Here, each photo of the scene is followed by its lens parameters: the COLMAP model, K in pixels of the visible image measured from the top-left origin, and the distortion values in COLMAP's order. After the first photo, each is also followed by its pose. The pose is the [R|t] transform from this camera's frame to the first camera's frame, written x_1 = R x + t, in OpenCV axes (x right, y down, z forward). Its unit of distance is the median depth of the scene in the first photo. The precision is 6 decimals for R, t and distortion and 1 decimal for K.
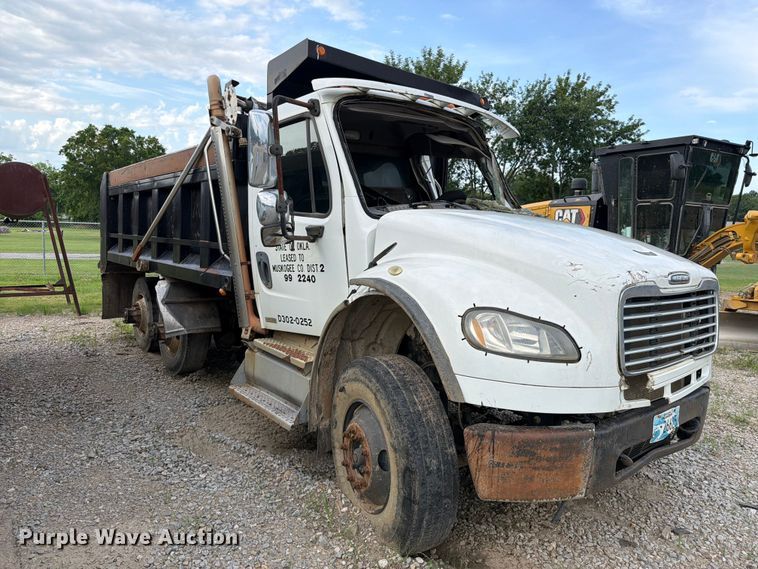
lens RADIAL K [[545.2, 0, 379.0], [0, 545.2, 284.5], [0, 0, 1]] dist [0.008147, -0.000952]
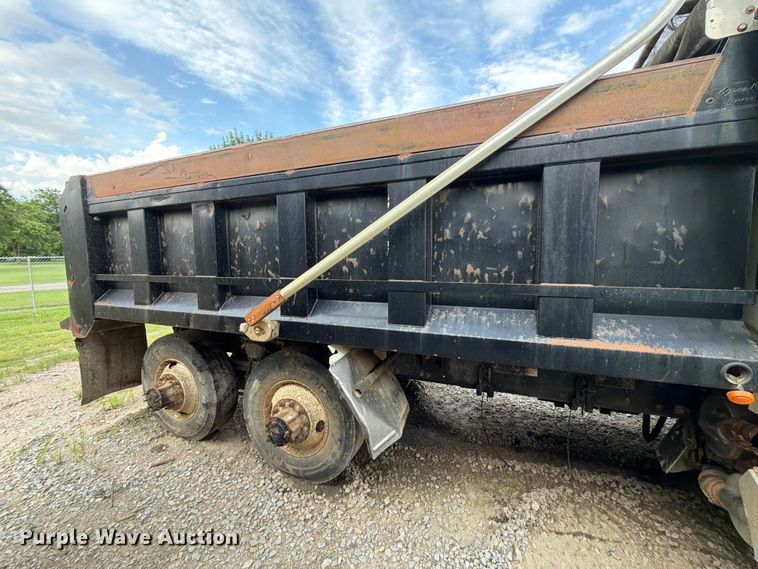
lens RADIAL K [[304.4, 0, 375.4], [0, 304.4, 280.6], [0, 0, 1]] dist [0.000354, 0.000081]
pose [[0.867390, -0.091316, 0.489178, -0.698262], [0.088233, 0.995666, 0.029411, -0.122871], [-0.489743, 0.017651, 0.871688, 0.967587]]
